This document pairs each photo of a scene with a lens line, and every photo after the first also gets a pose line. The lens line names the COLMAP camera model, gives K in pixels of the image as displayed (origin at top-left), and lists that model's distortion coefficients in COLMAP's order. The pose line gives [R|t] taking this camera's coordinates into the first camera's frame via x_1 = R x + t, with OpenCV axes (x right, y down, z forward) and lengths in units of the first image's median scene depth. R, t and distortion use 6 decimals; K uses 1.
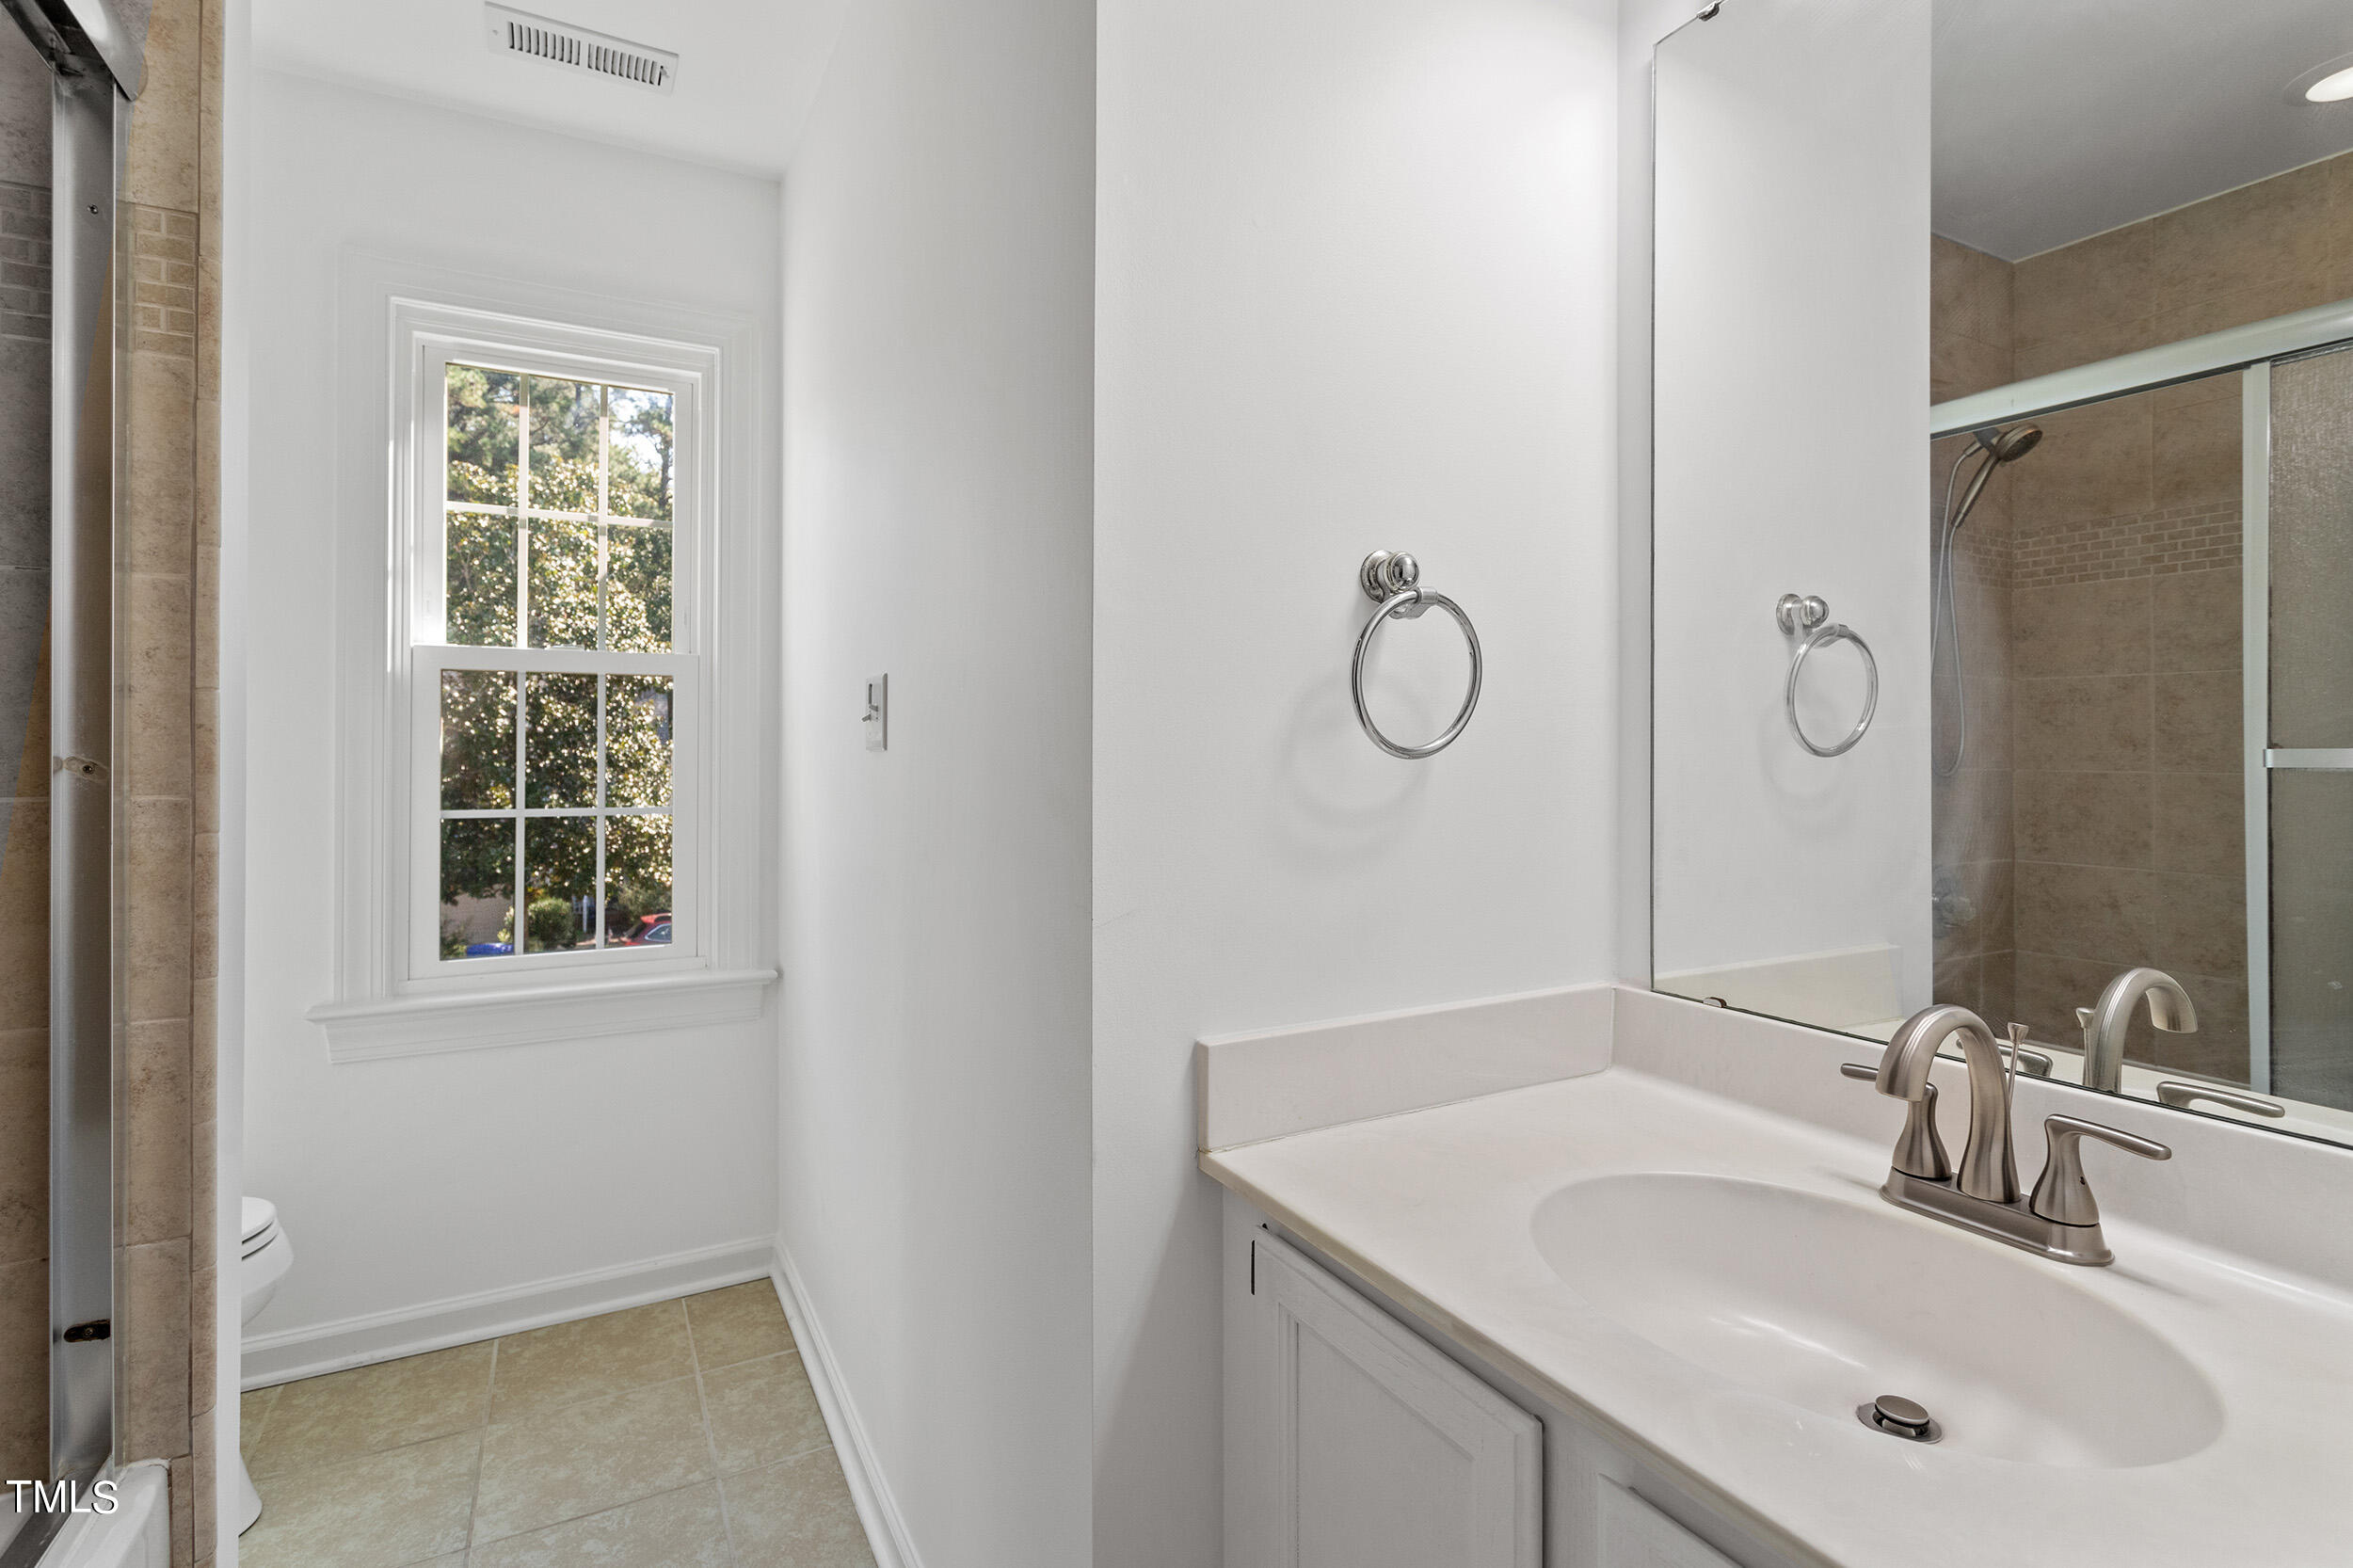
lens RADIAL K [[1127.2, 0, 1176.3], [0, 1127.2, 761.4], [0, 0, 1]] dist [-0.000088, 0.001802]
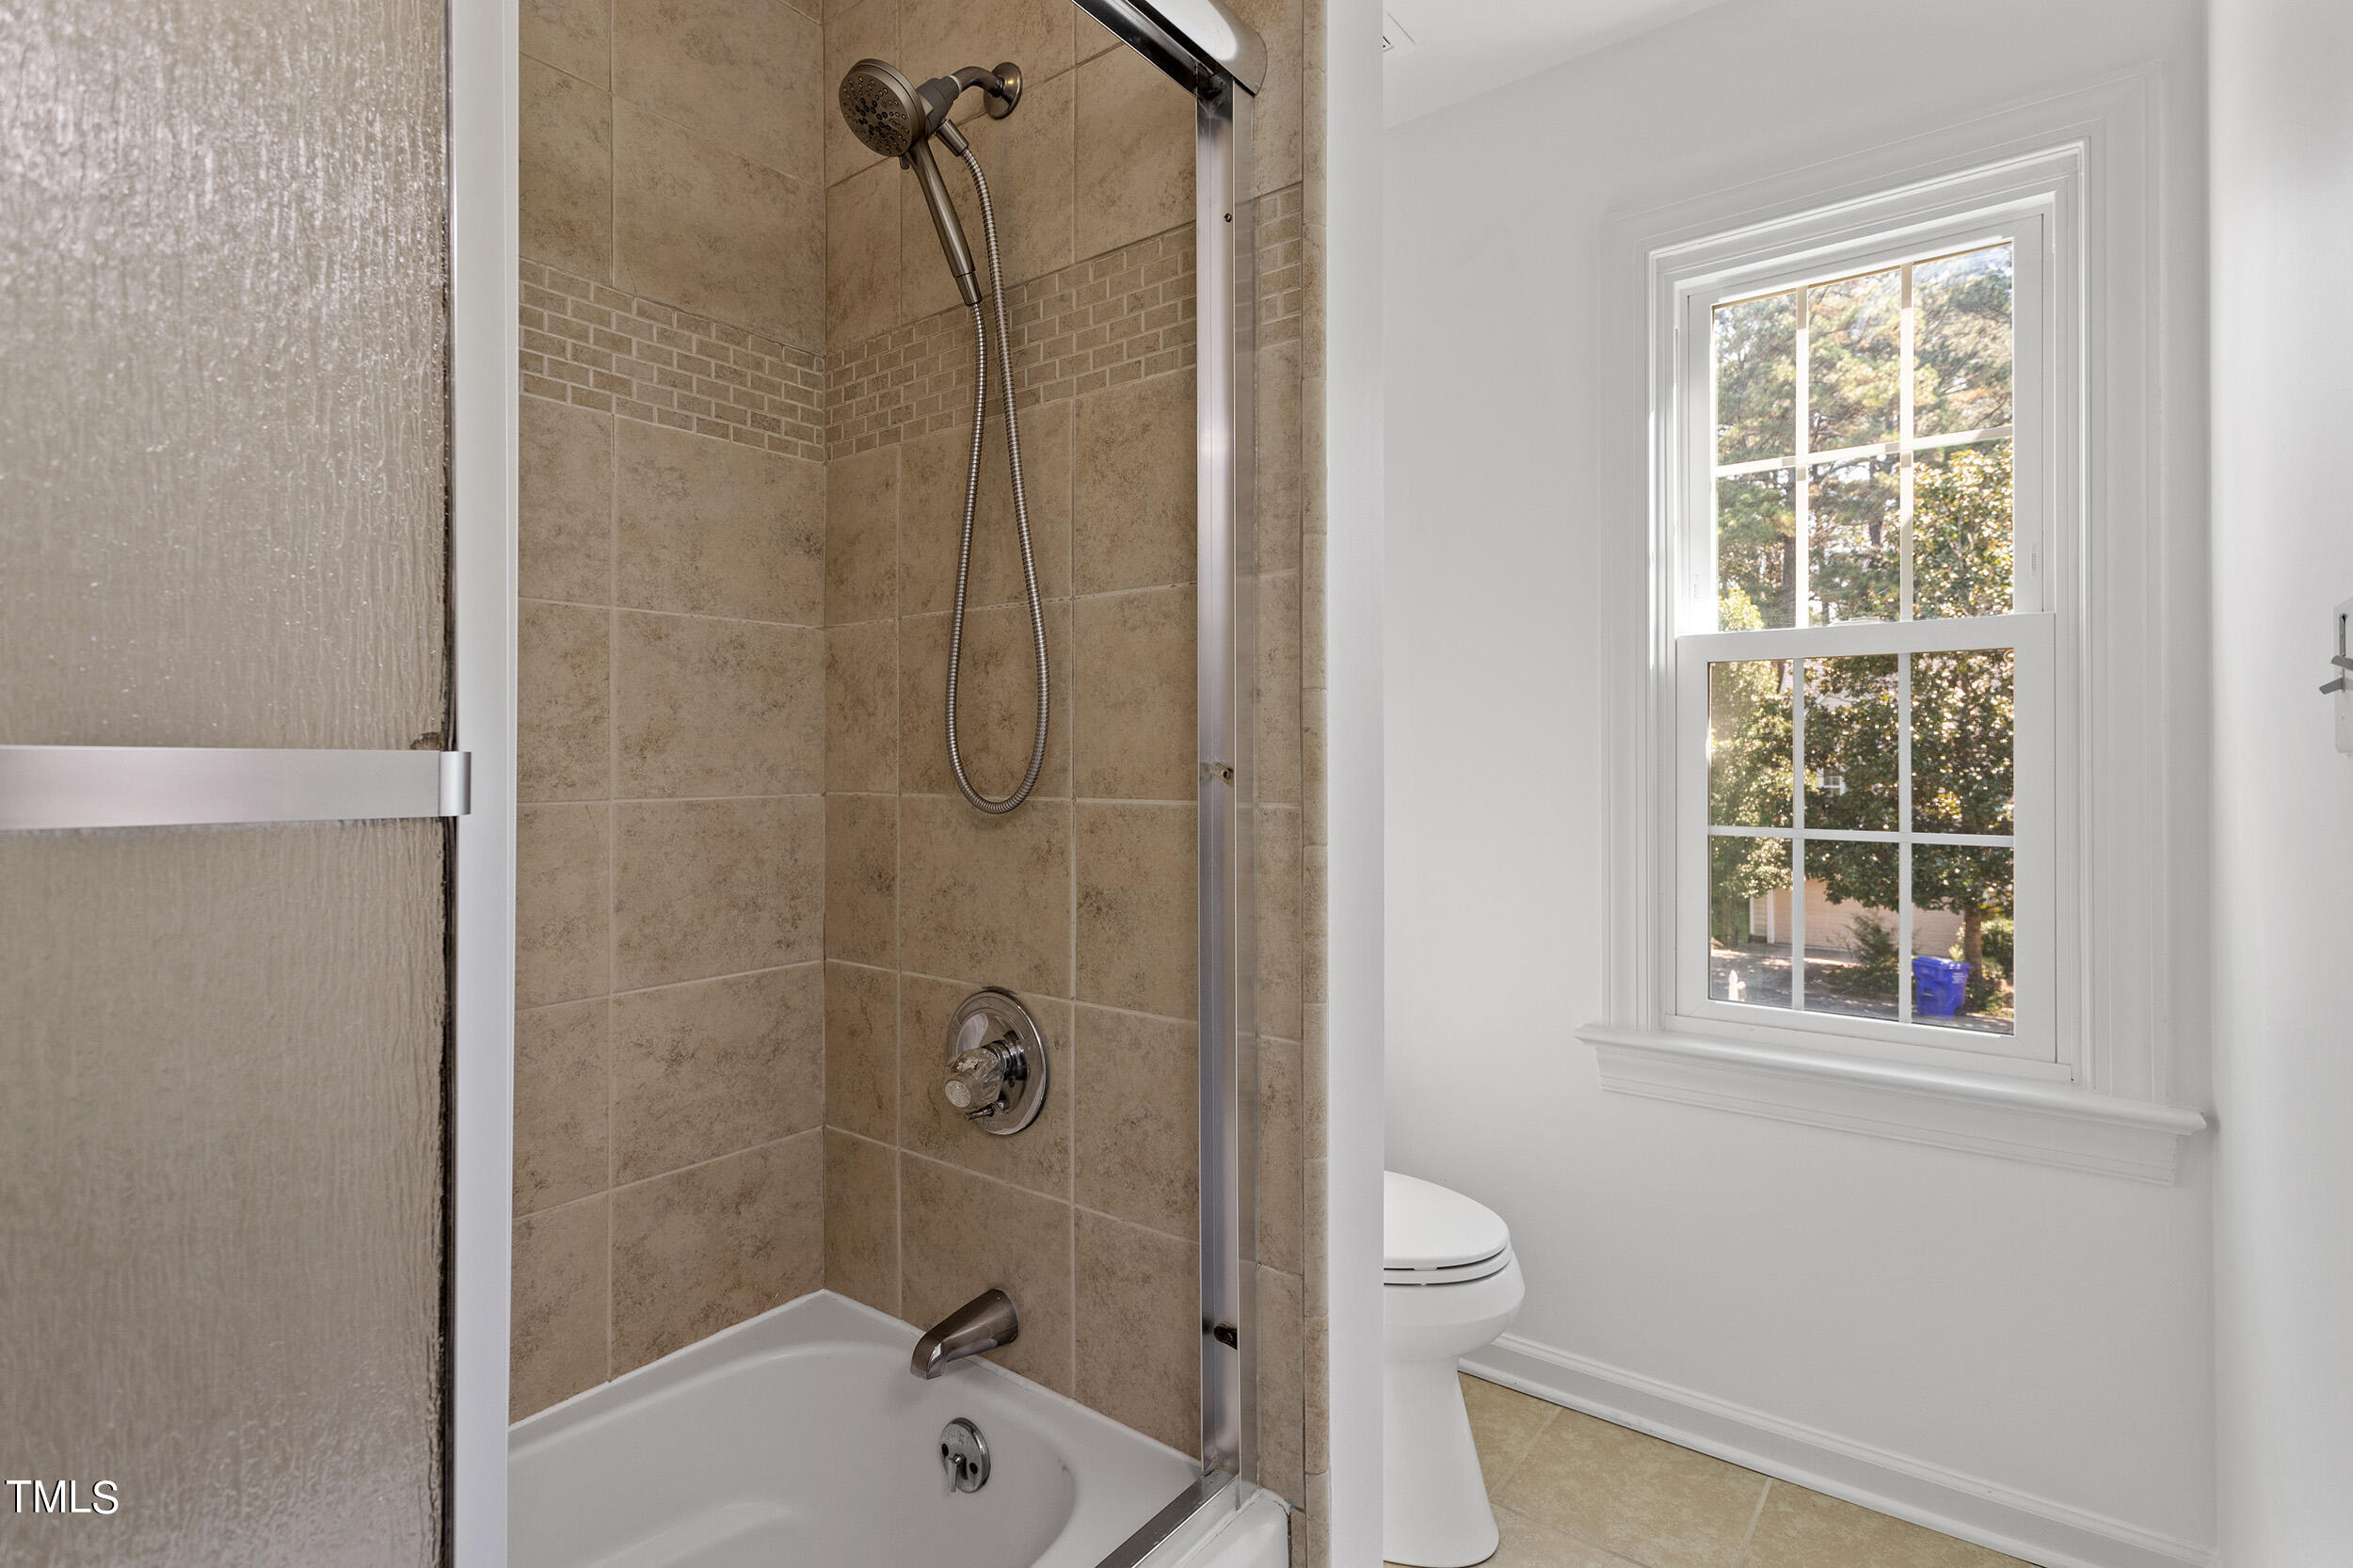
lens RADIAL K [[1127.2, 0, 1203.2], [0, 1127.2, 746.4], [0, 0, 1]] dist [-0.000088, 0.001802]
pose [[0.421454, -0.009661, -0.906798, -0.032745], [-0.007051, 0.999878, -0.013930, -0.002142], [0.906822, 0.012265, 0.421335, 0.290735]]
